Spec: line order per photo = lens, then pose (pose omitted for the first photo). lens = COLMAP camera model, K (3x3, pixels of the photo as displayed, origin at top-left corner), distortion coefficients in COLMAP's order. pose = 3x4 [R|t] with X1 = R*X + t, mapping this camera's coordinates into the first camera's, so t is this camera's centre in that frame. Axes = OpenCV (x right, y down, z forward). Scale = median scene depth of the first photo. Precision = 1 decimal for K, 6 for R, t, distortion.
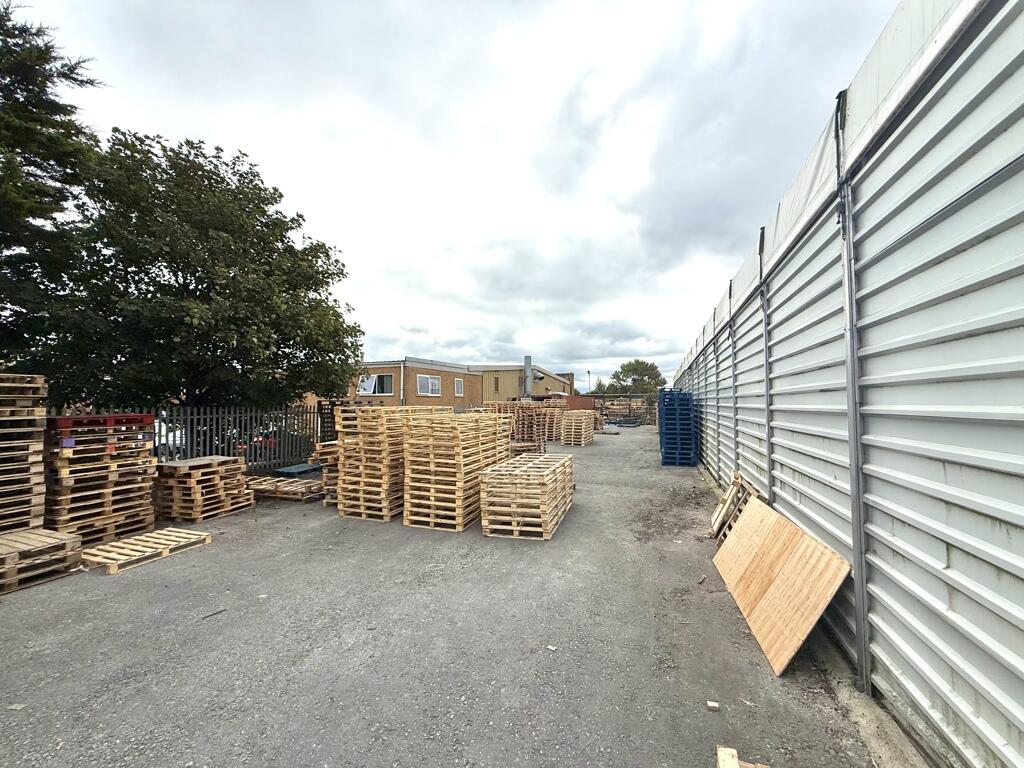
lens RADIAL K [[408.7, 0, 509.2], [0, 408.7, 383.3], [0, 0, 1]] dist [-0.000966, -0.000132]
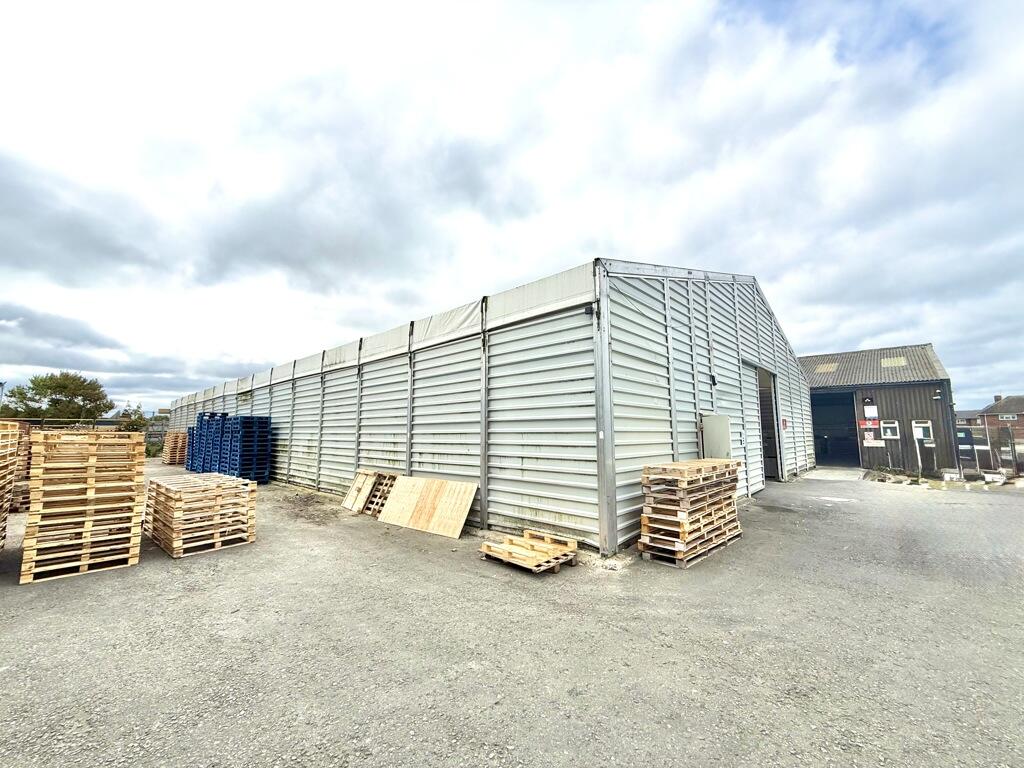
lens RADIAL K [[399.3, 0, 508.0], [0, 399.3, 367.1], [0, 0, 1]] dist [0.000339, 0.000187]
pose [[0.407559, 0.144437, 0.901684, -0.653792], [-0.039291, 0.989271, -0.140707, 0.038731], [-0.912333, 0.021918, 0.408861, -0.082030]]
